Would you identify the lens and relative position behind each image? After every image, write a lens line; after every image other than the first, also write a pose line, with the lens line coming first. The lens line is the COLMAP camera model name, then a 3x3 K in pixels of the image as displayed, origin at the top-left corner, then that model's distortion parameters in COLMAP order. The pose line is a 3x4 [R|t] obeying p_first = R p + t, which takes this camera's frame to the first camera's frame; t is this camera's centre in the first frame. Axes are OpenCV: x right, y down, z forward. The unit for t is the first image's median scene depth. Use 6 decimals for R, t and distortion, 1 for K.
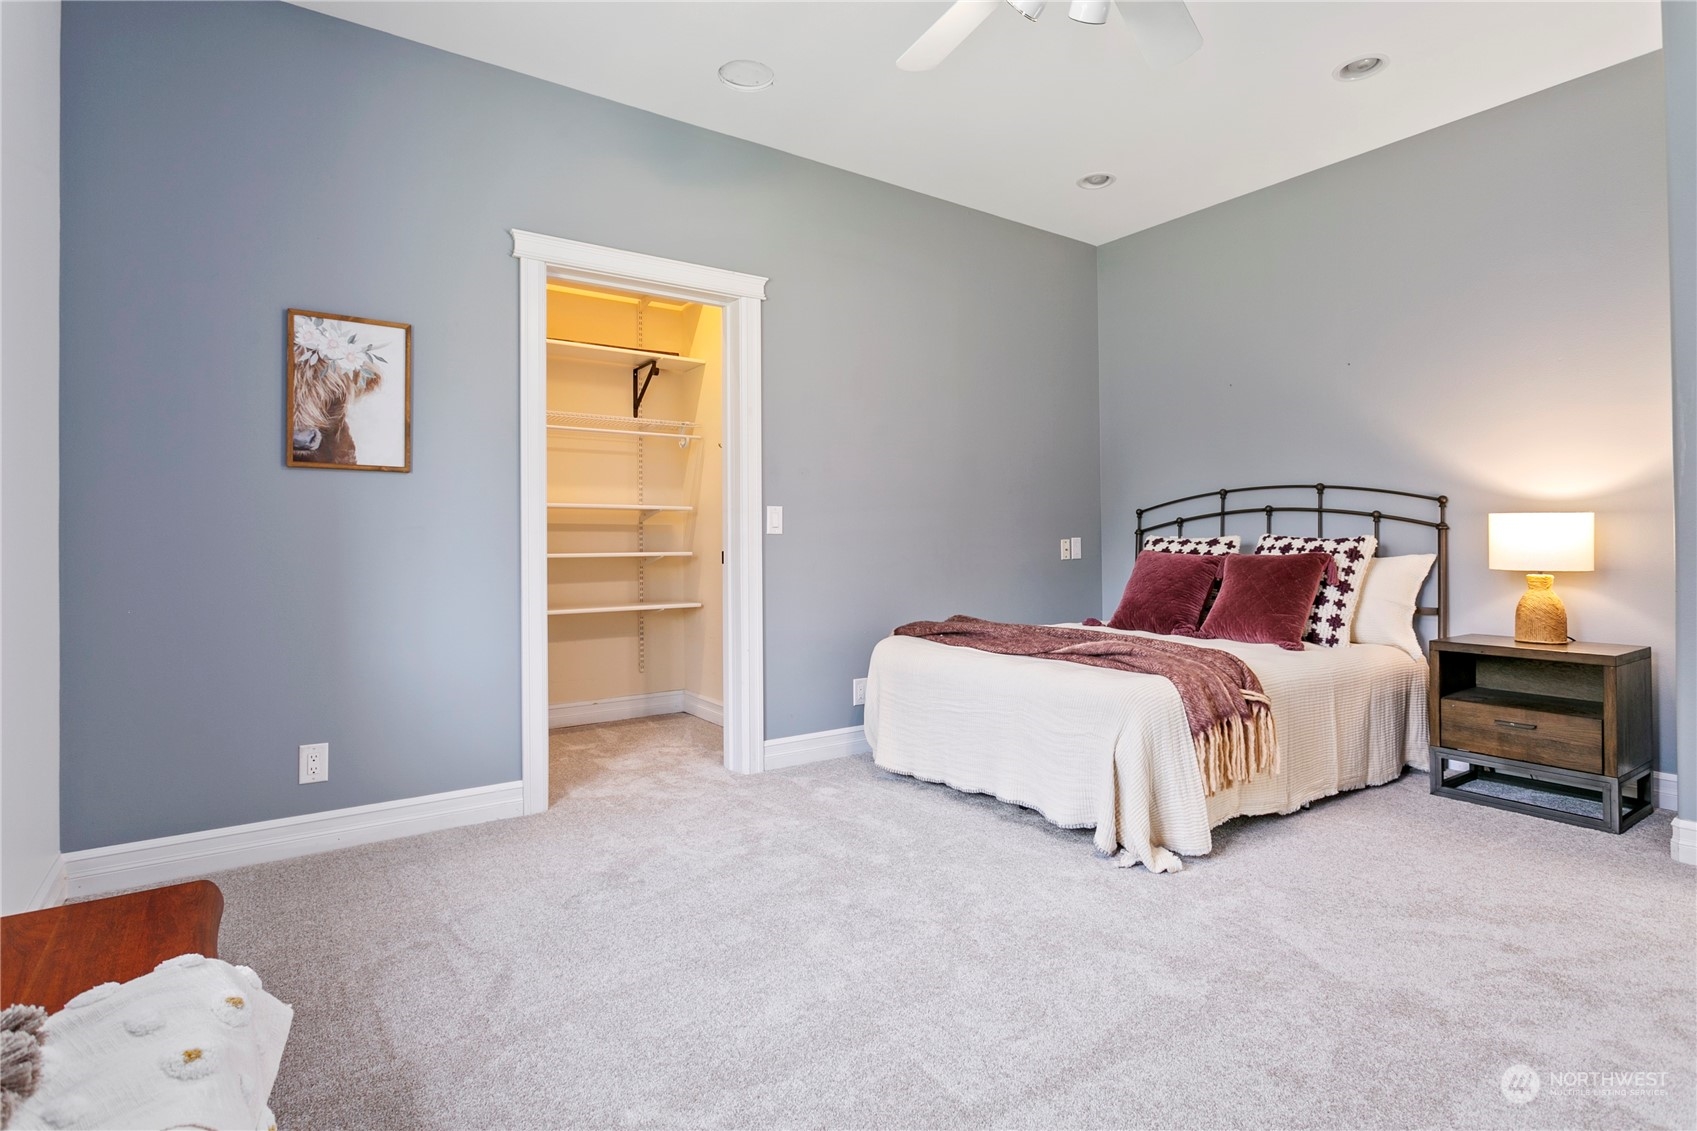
lens RADIAL K [[840.9, 0, 862.9], [0, 840.9, 534.0], [0, 0, 1]] dist [-0.021755, 0.002982]
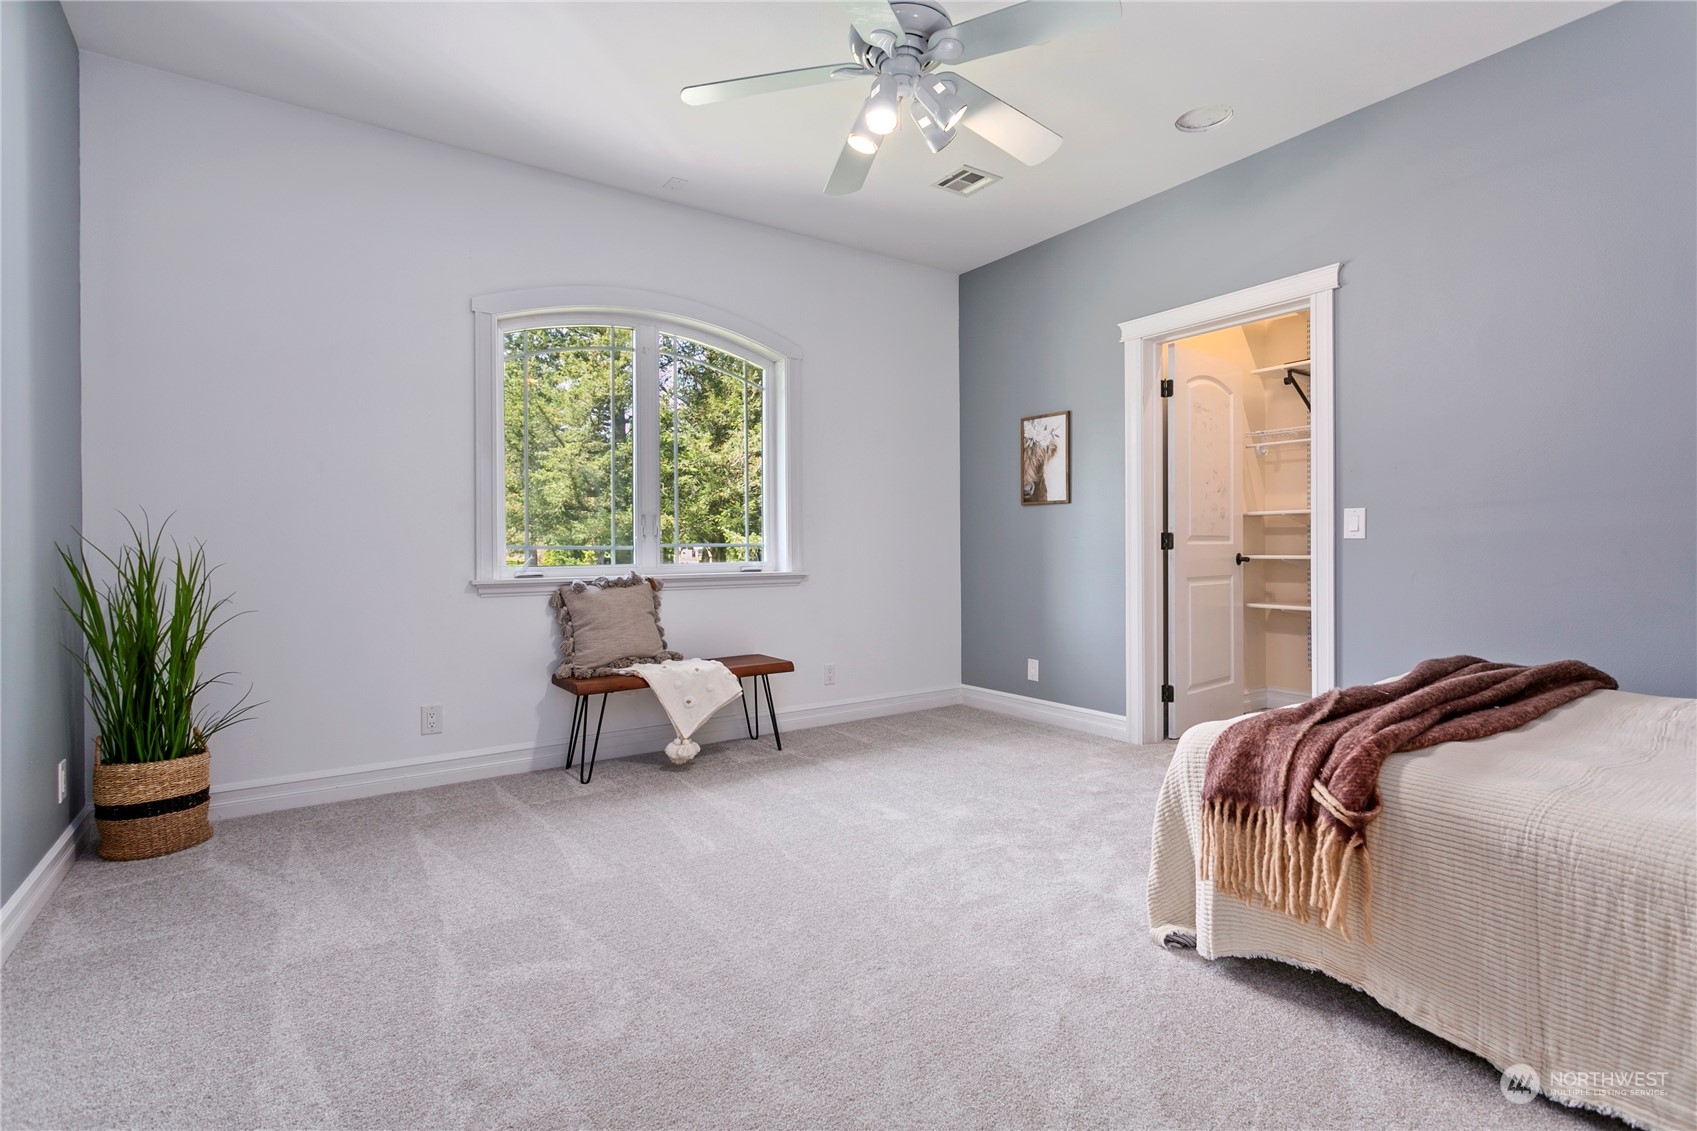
lens RADIAL K [[808.5, 0, 855.2], [0, 808.5, 548.7], [0, 0, 1]] dist [0.000132, 0.001807]
pose [[-0.009586, 0.010909, -0.999895, 1.051347], [0.015401, 0.999823, 0.010760, -0.009582], [0.999835, -0.015297, -0.009752, 0.622639]]
